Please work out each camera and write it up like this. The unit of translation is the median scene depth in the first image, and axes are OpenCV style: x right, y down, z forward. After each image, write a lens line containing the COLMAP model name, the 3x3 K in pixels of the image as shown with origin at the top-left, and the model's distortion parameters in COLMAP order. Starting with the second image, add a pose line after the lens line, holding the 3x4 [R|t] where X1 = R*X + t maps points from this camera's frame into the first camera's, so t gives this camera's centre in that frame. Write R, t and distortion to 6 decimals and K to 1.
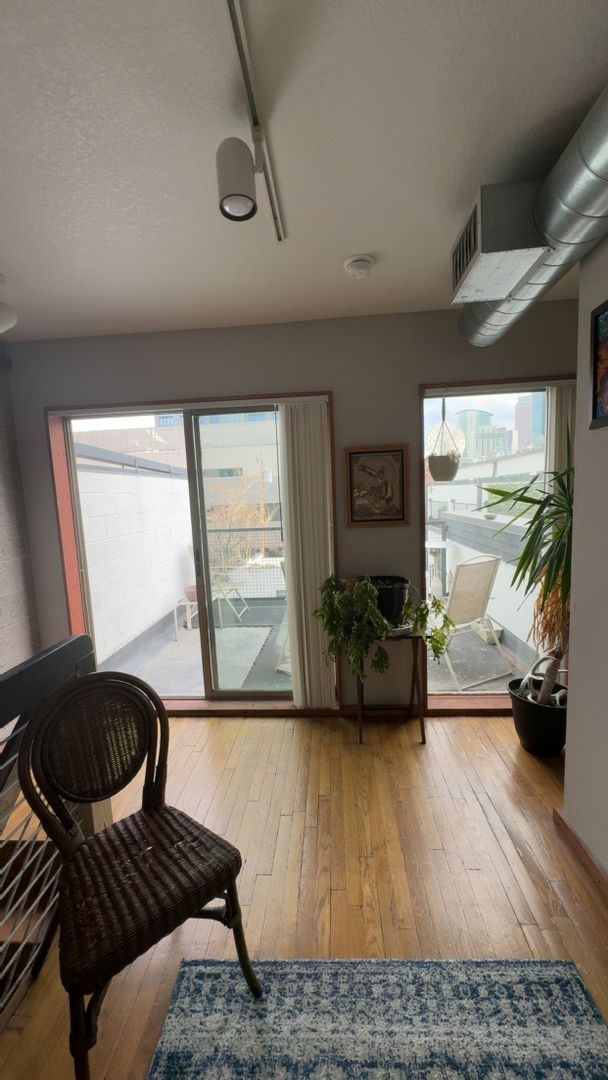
lens RADIAL K [[406.0, 0, 302.5], [0, 406.0, 541.8], [0, 0, 1]] dist [-0.001511, -0.000660]
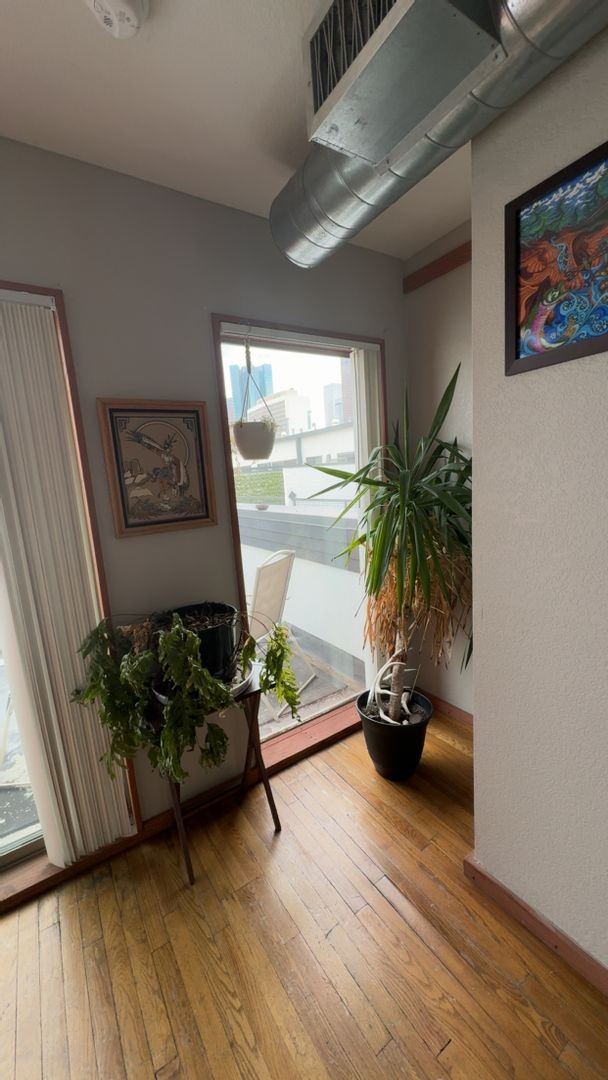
lens RADIAL K [[406.0, 0, 308.1], [0, 406.0, 543.7], [0, 0, 1]] dist [-0.001511, -0.000660]
pose [[0.790361, -0.110339, 0.602623, -0.030617], [0.102175, 0.993612, 0.047922, -0.026420], [-0.604061, 0.023697, 0.796586, 0.370044]]
